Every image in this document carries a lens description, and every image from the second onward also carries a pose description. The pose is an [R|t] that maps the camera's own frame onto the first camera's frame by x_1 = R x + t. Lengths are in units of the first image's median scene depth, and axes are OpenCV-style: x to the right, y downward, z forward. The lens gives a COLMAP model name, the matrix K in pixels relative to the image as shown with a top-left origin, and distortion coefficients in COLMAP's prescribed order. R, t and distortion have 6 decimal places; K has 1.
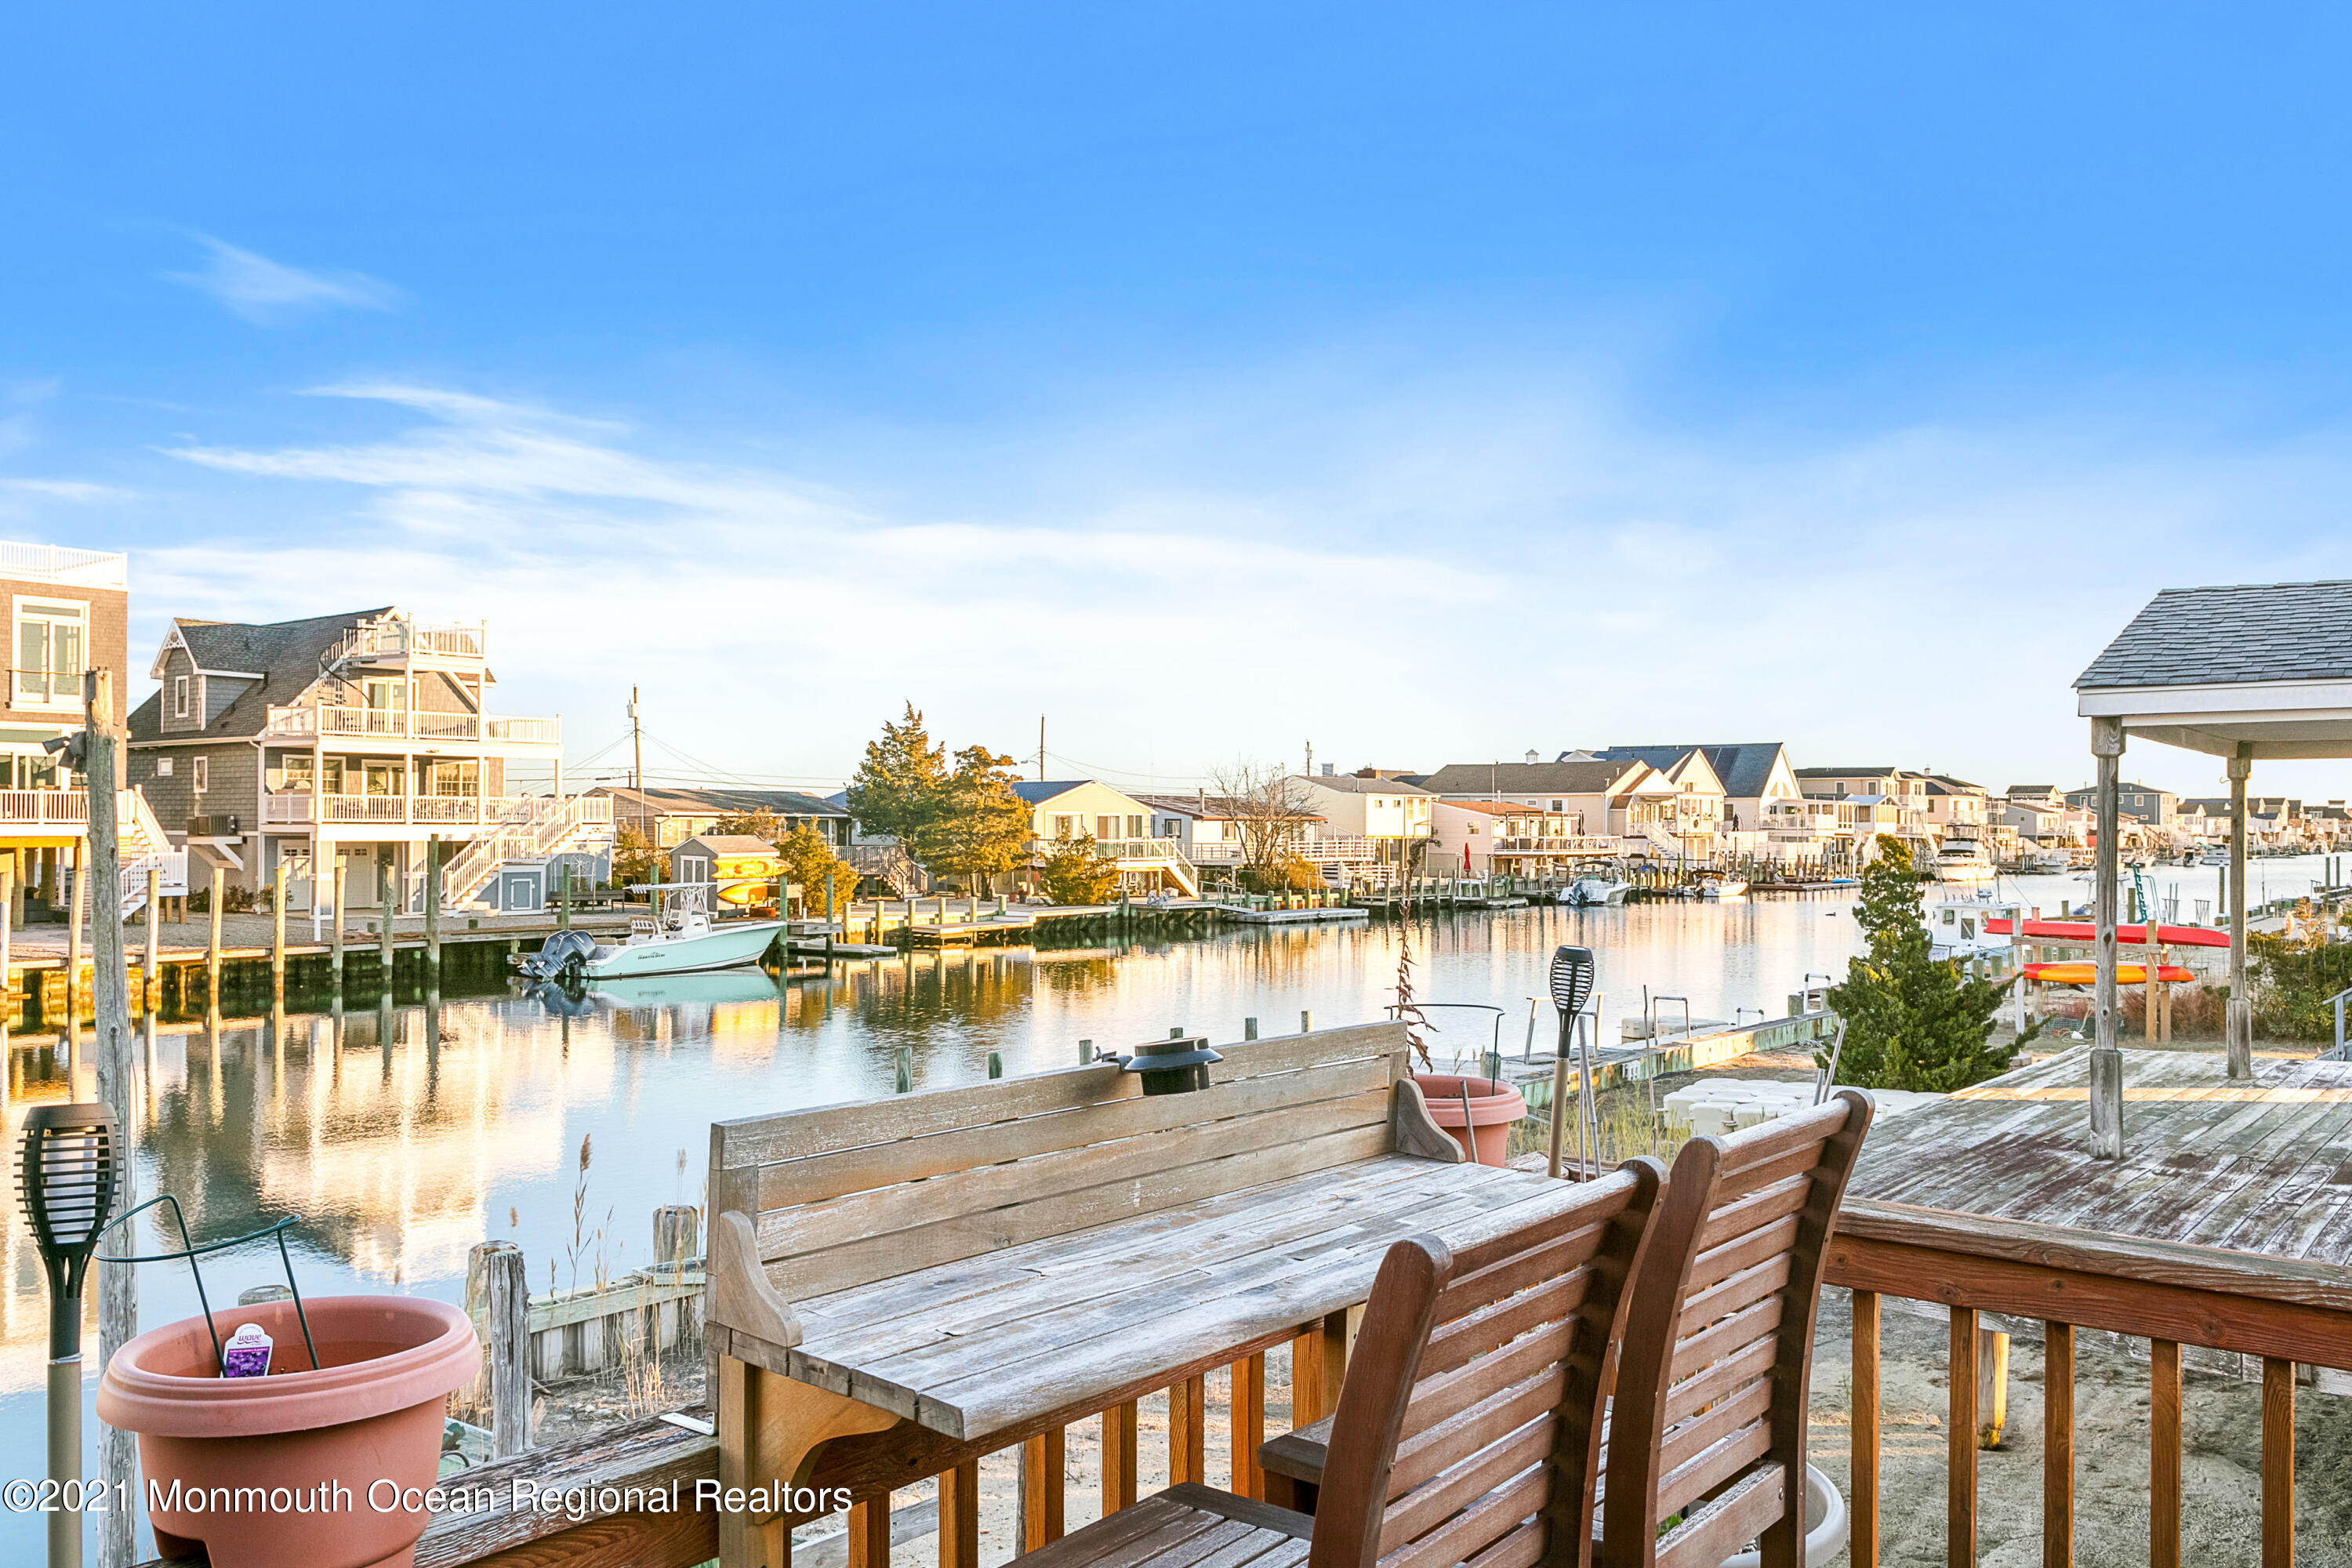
lens RADIAL K [[1850.6, 0, 1174.7], [0, 1850.6, 813.1], [0, 0, 1]] dist [-0.004314, 0.016957]
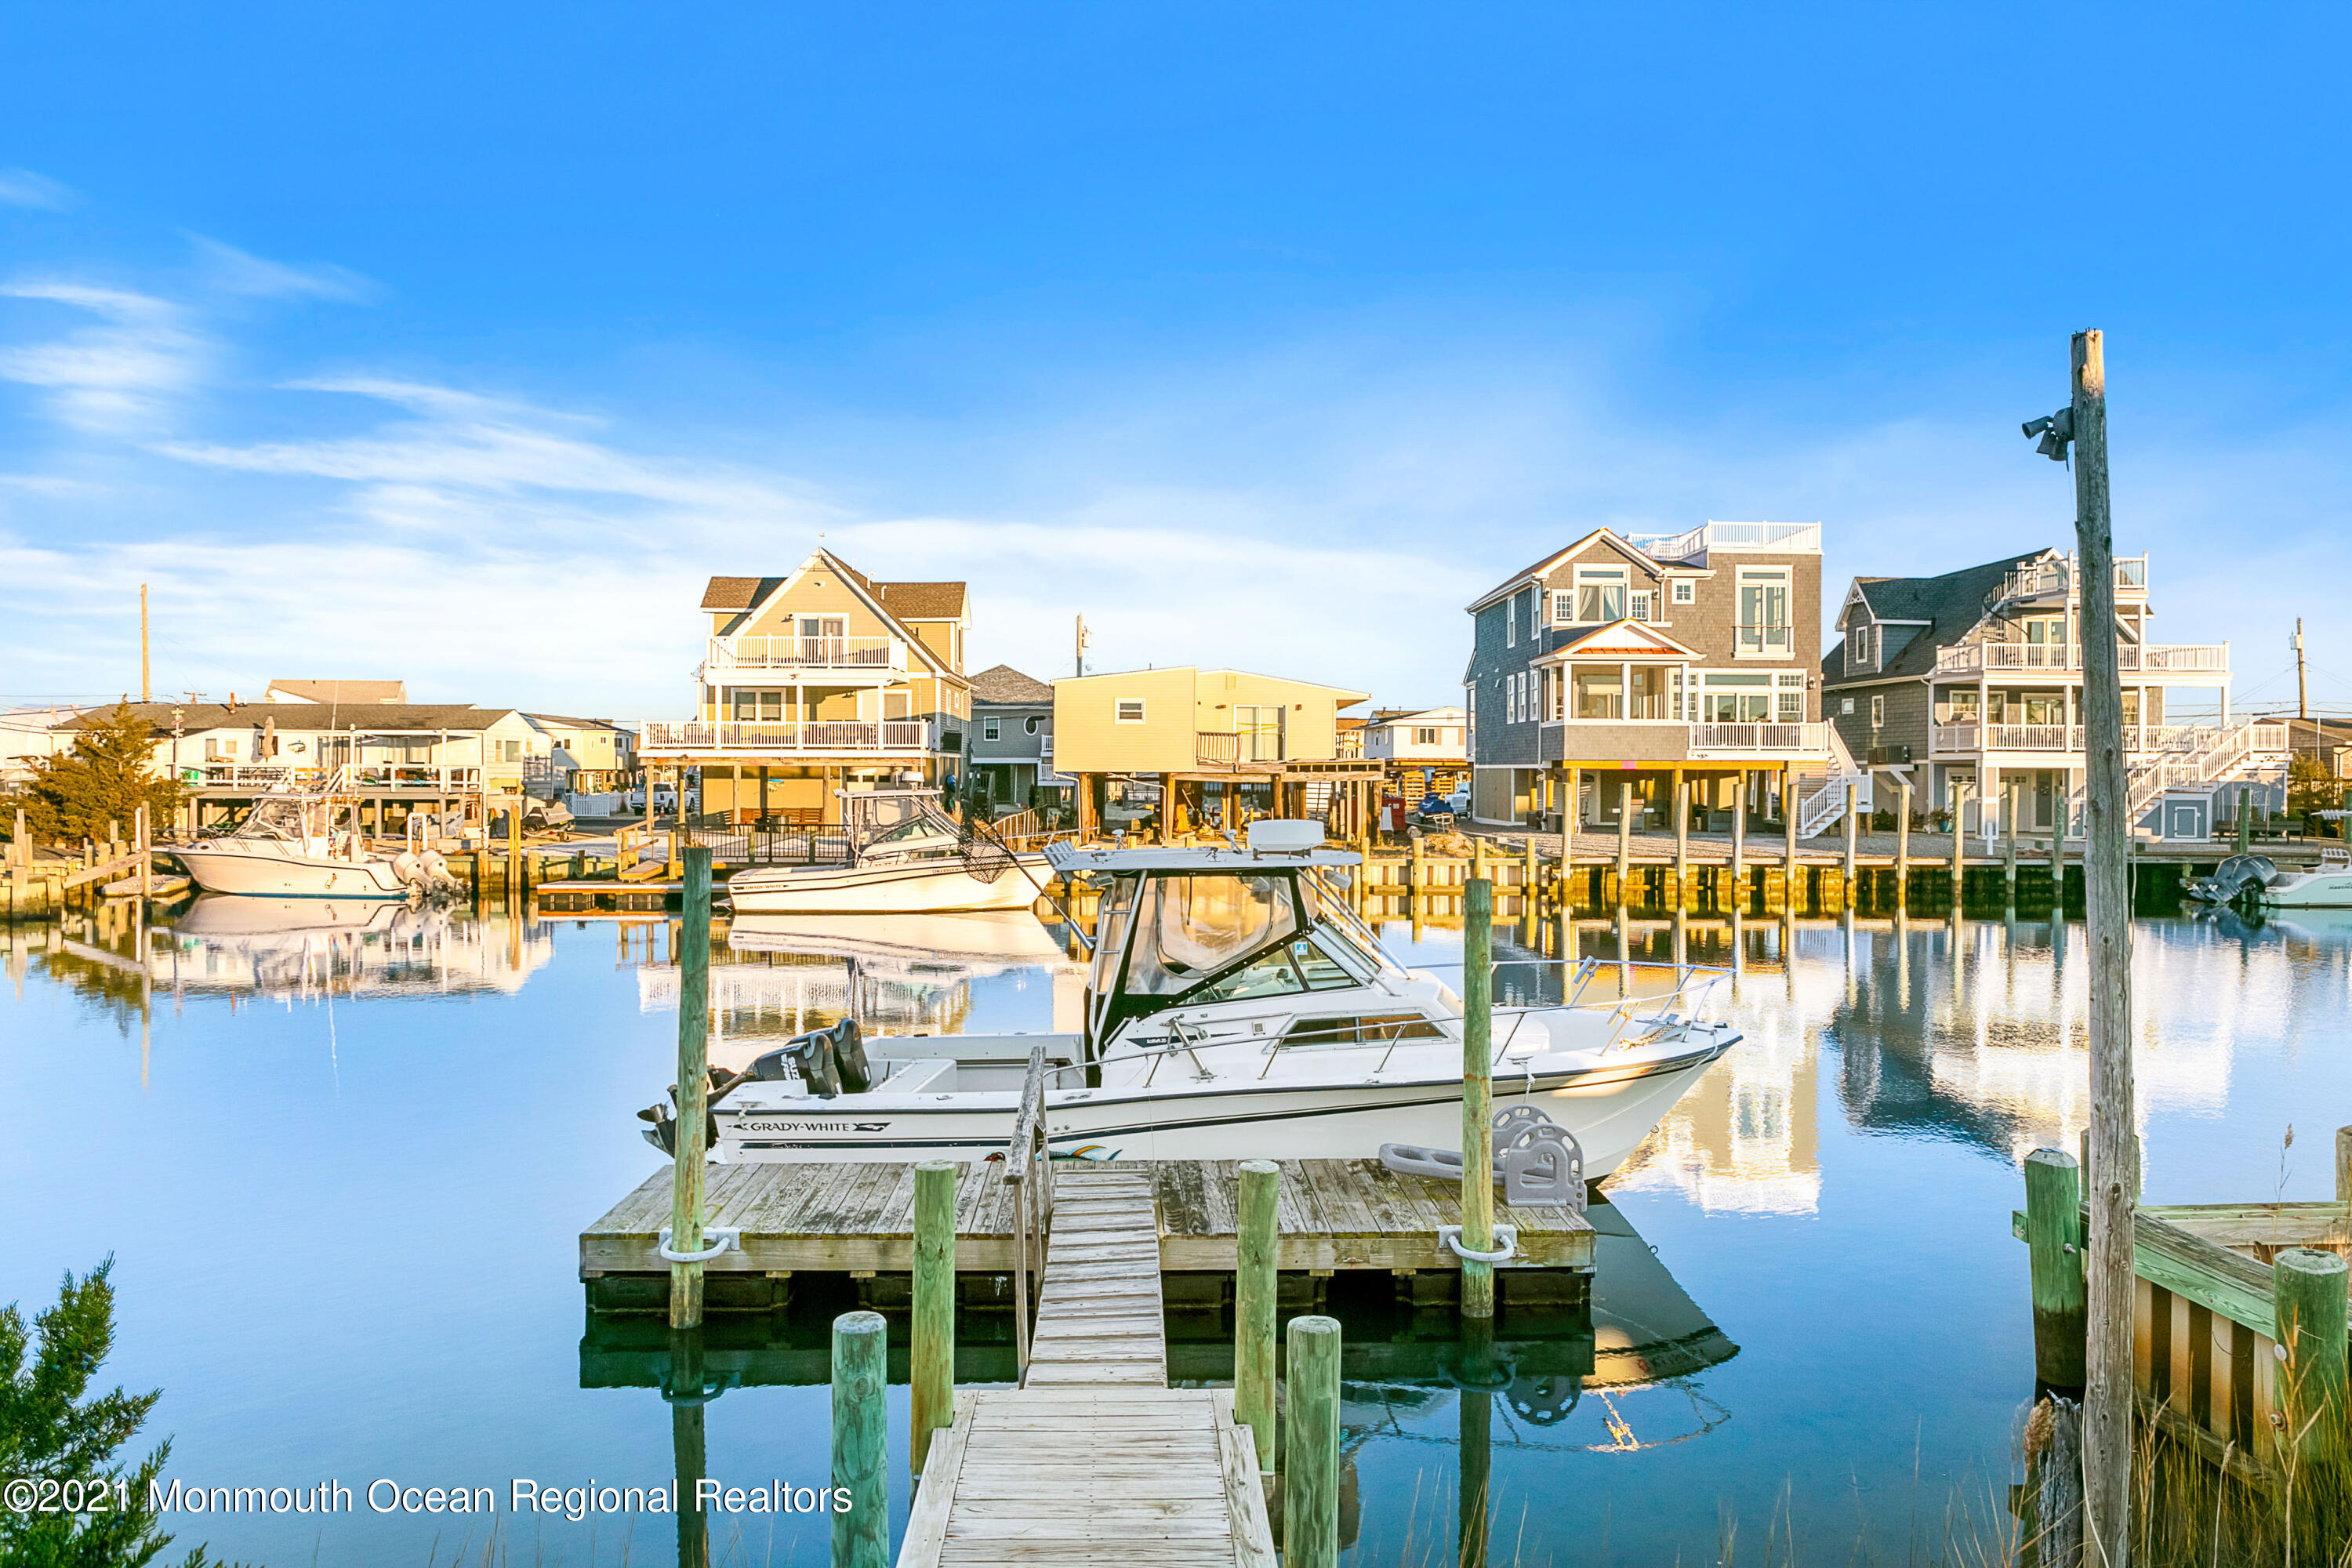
lens RADIAL K [[1631.5, 0, 1171.2], [0, 1631.5, 778.0], [0, 0, 1]] dist [-0.029769, 0.013433]
pose [[0.636550, 0.001939, -0.771233, -0.028620], [0.004149, 0.999974, 0.005938, 0.012772], [0.771225, -0.006979, 0.636525, 0.020580]]
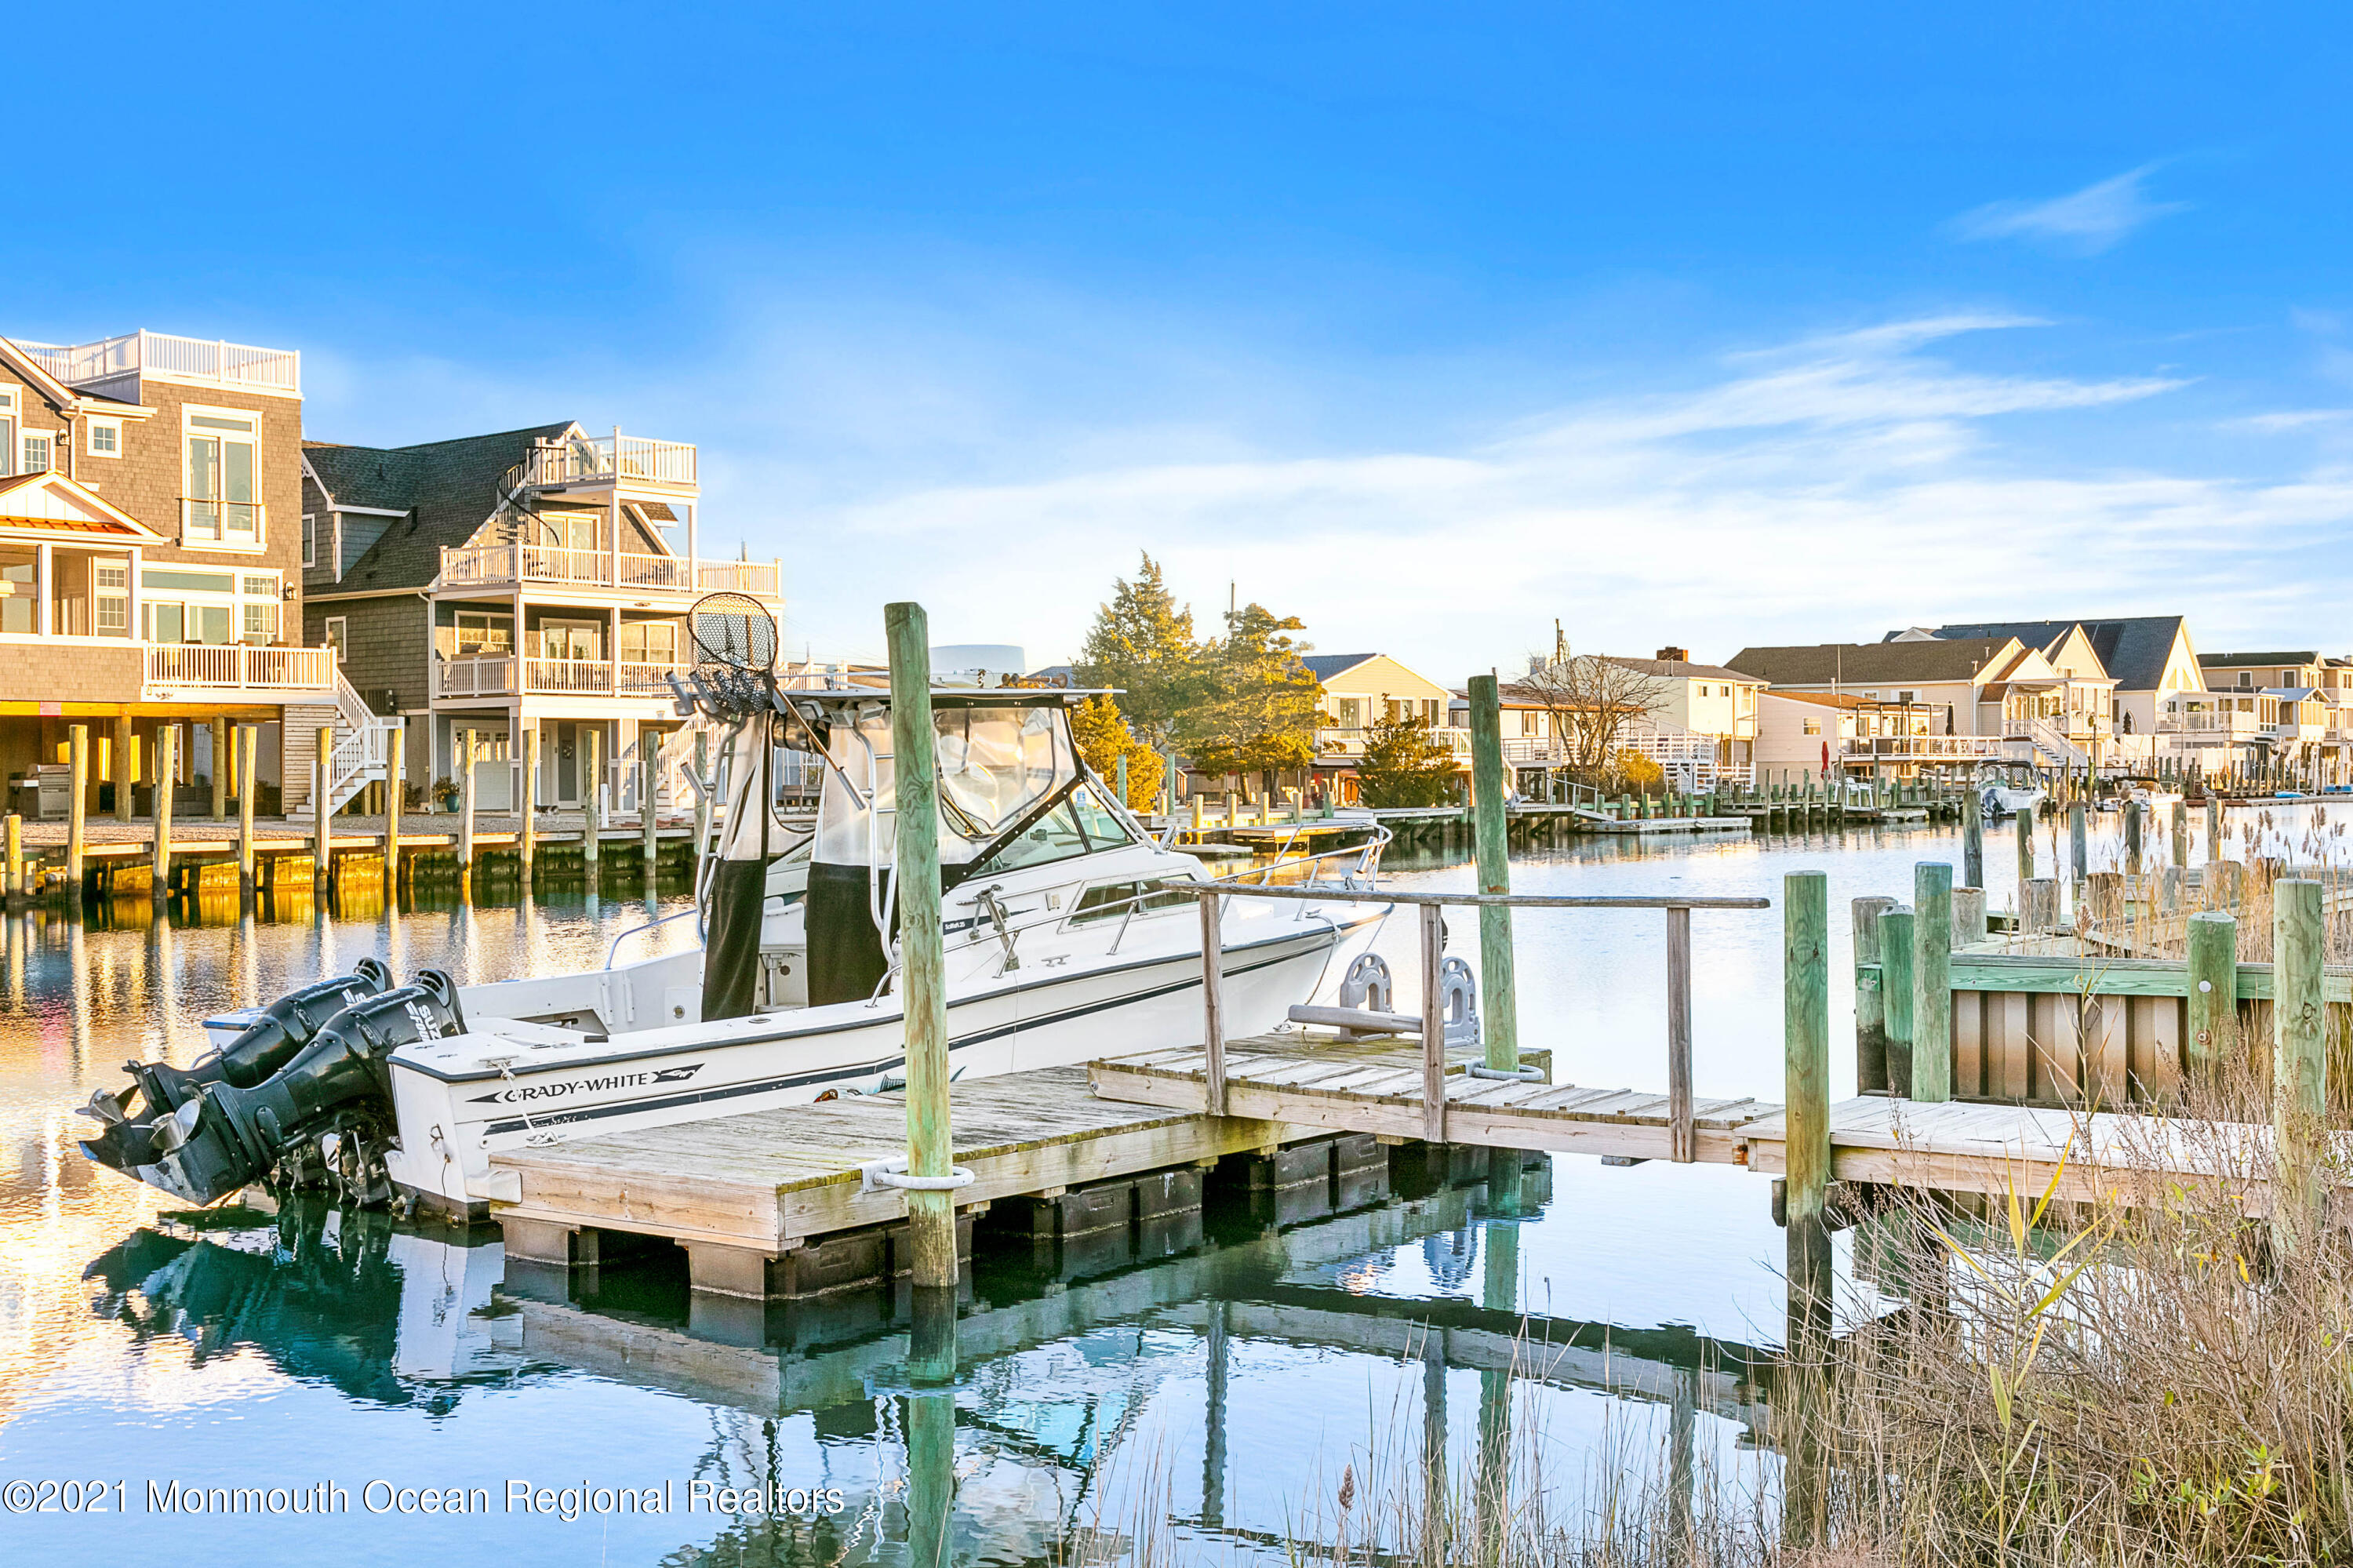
lens RADIAL K [[2592.8, 0, 1217.1], [0, 2592.8, 764.5], [0, 0, 1]] dist [-0.038981, 0.000000]
pose [[0.999929, -0.011404, -0.003427, -0.152564], [0.011425, 0.999916, 0.006146, 0.029371], [0.003357, -0.006185, 0.999975, -0.085592]]
